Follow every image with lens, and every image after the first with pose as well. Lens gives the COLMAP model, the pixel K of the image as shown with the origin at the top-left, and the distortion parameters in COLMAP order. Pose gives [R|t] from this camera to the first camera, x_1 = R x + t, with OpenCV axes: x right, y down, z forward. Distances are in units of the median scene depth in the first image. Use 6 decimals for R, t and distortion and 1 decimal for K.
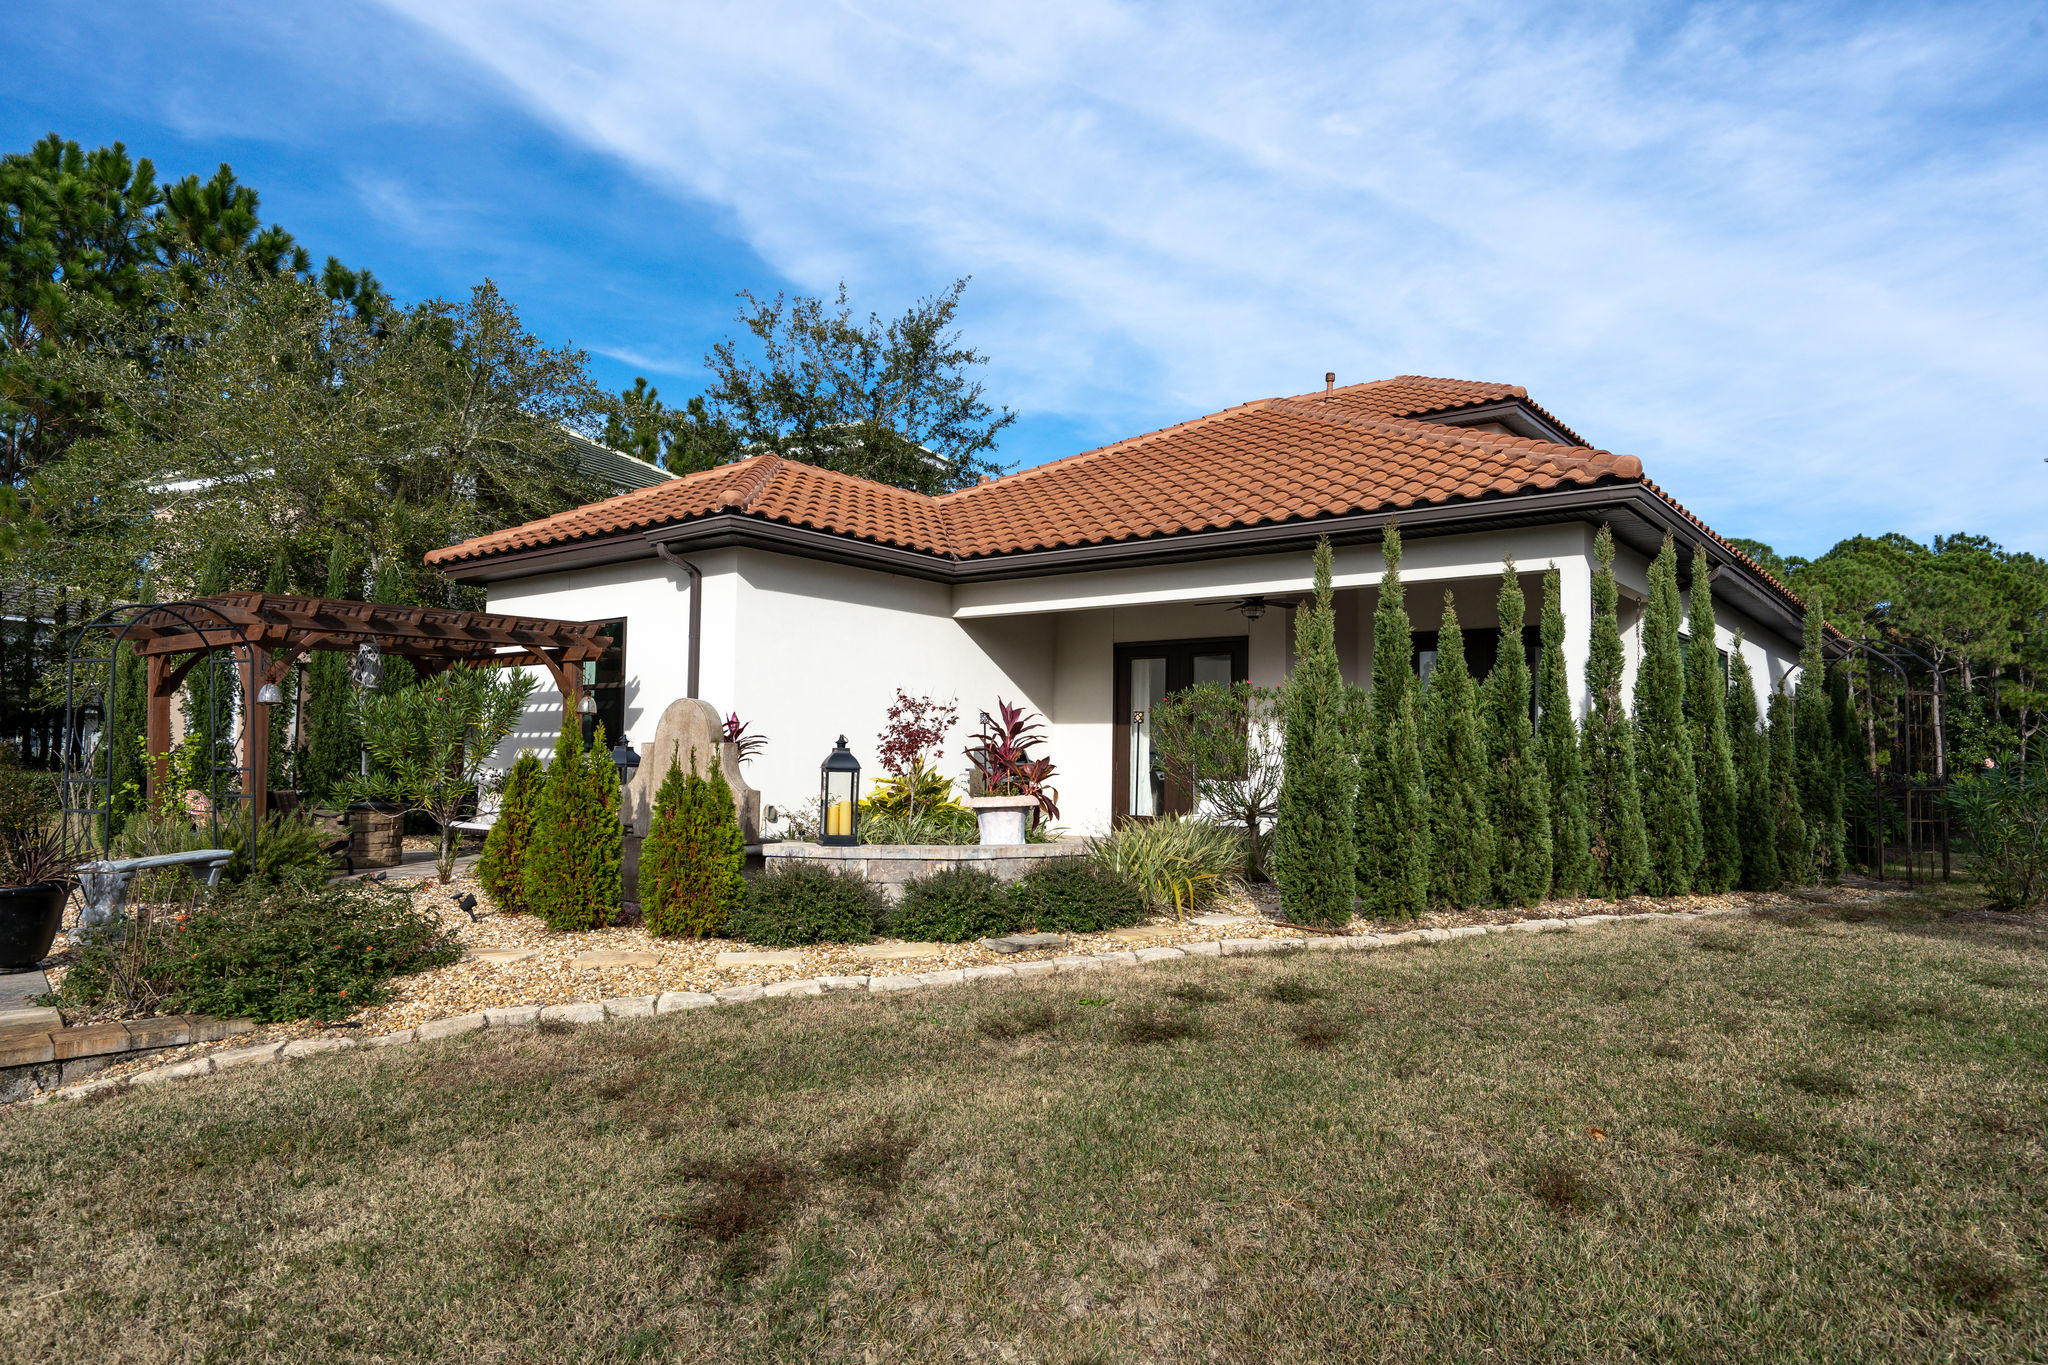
lens RADIAL K [[1248.4, 0, 1006.2], [0, 1248.4, 683.5], [0, 0, 1]] dist [0.005496, 0.001500]
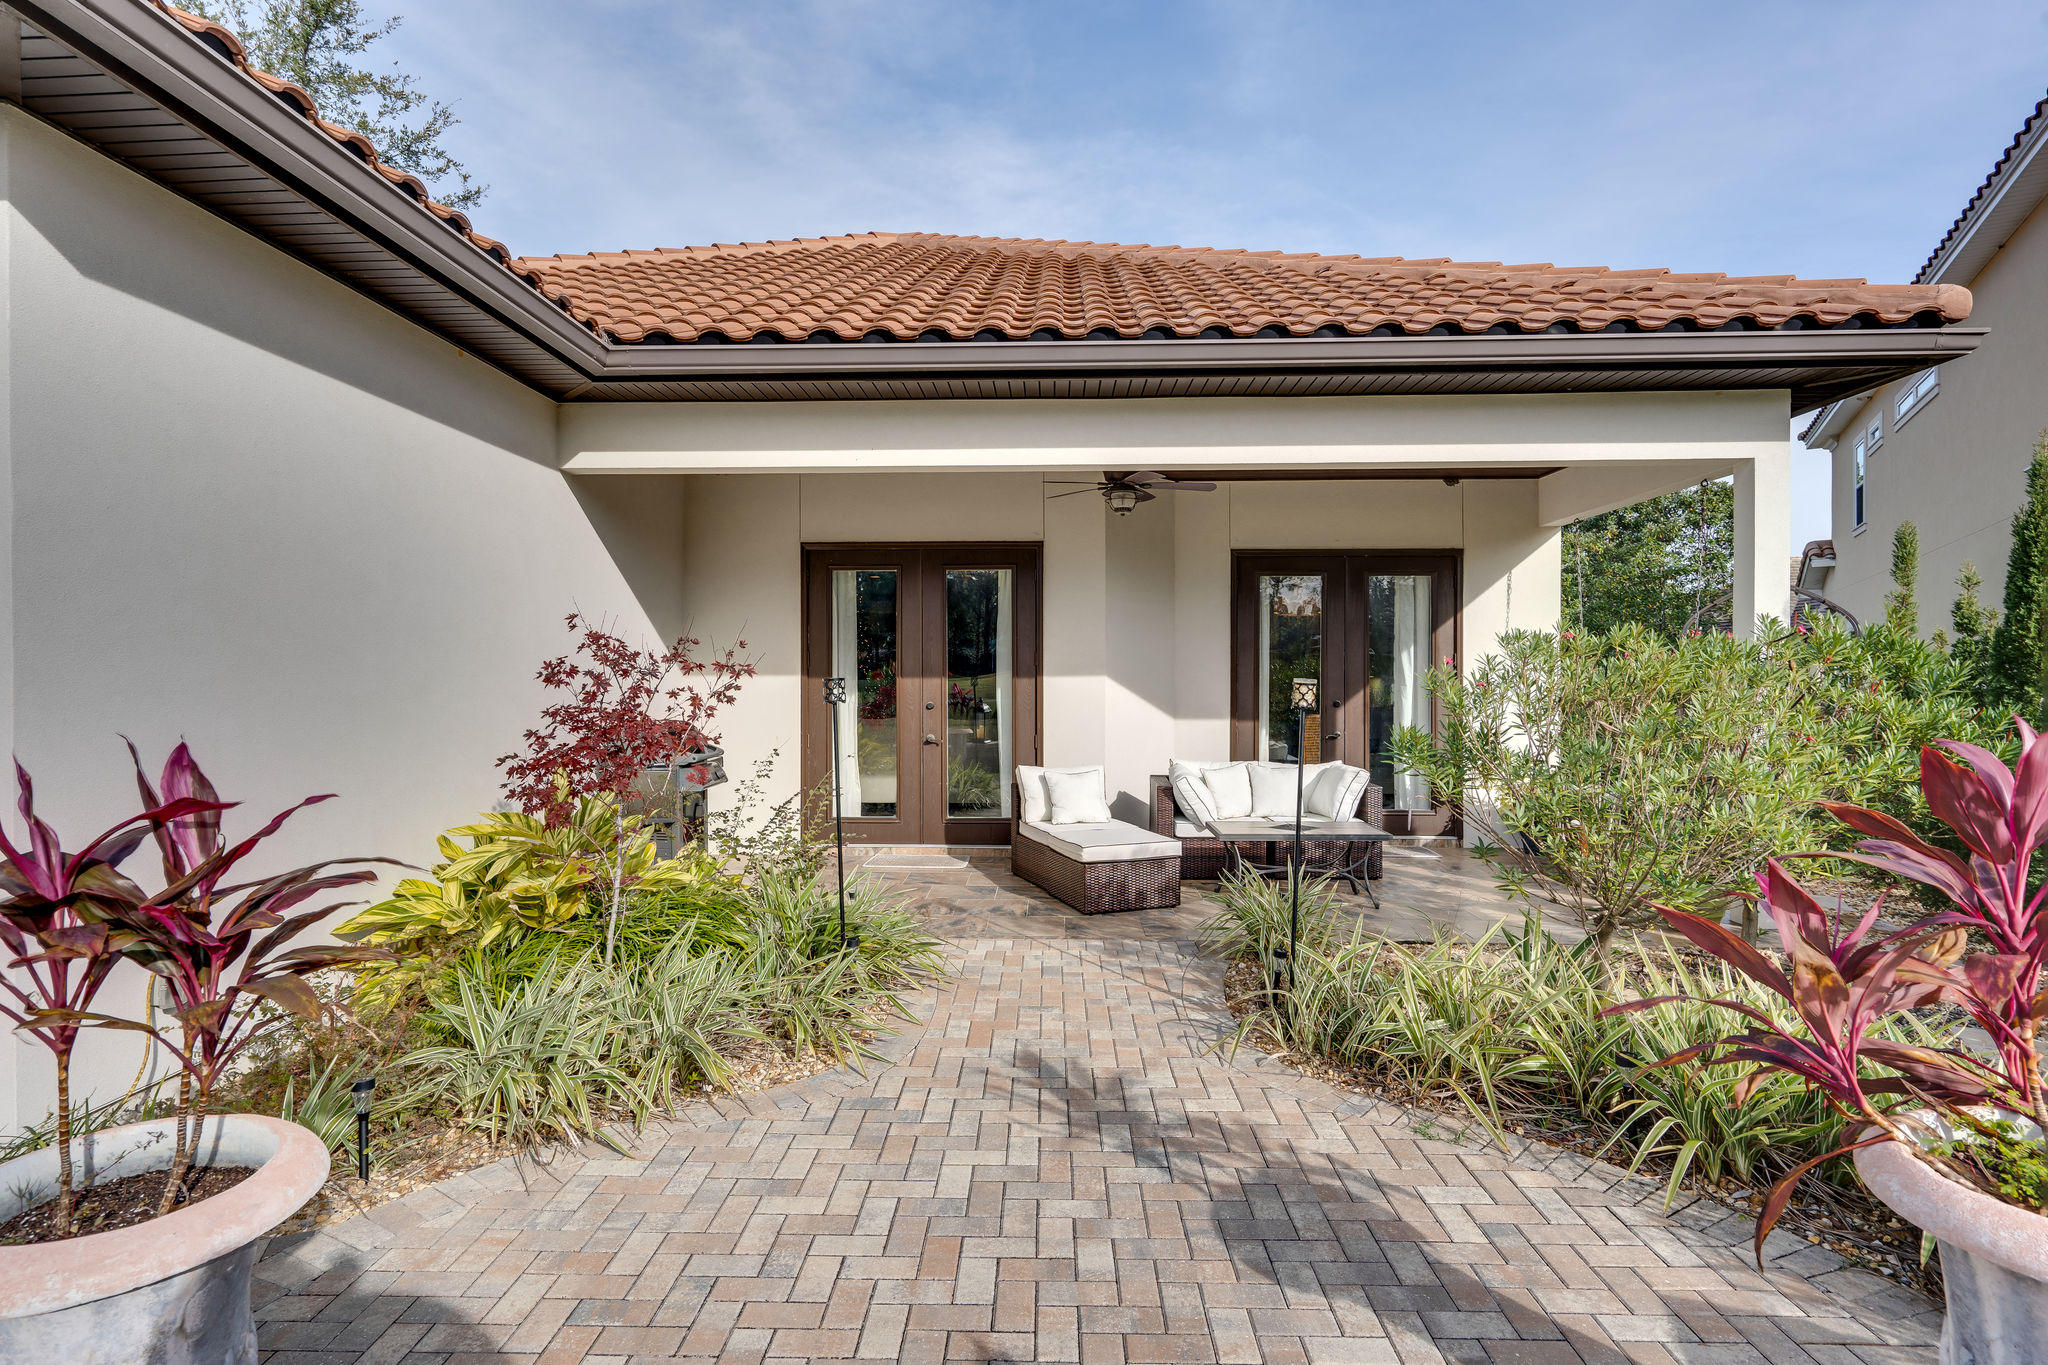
lens RADIAL K [[1040.5, 0, 1010.4], [0, 1040.5, 679.7], [0, 0, 1]] dist [0.002054, 0.000716]
pose [[0.804961, -0.018255, 0.593046, -0.147243], [-0.025811, 0.997503, 0.065738, -0.000553], [-0.592766, -0.068224, 0.802480, 0.553074]]
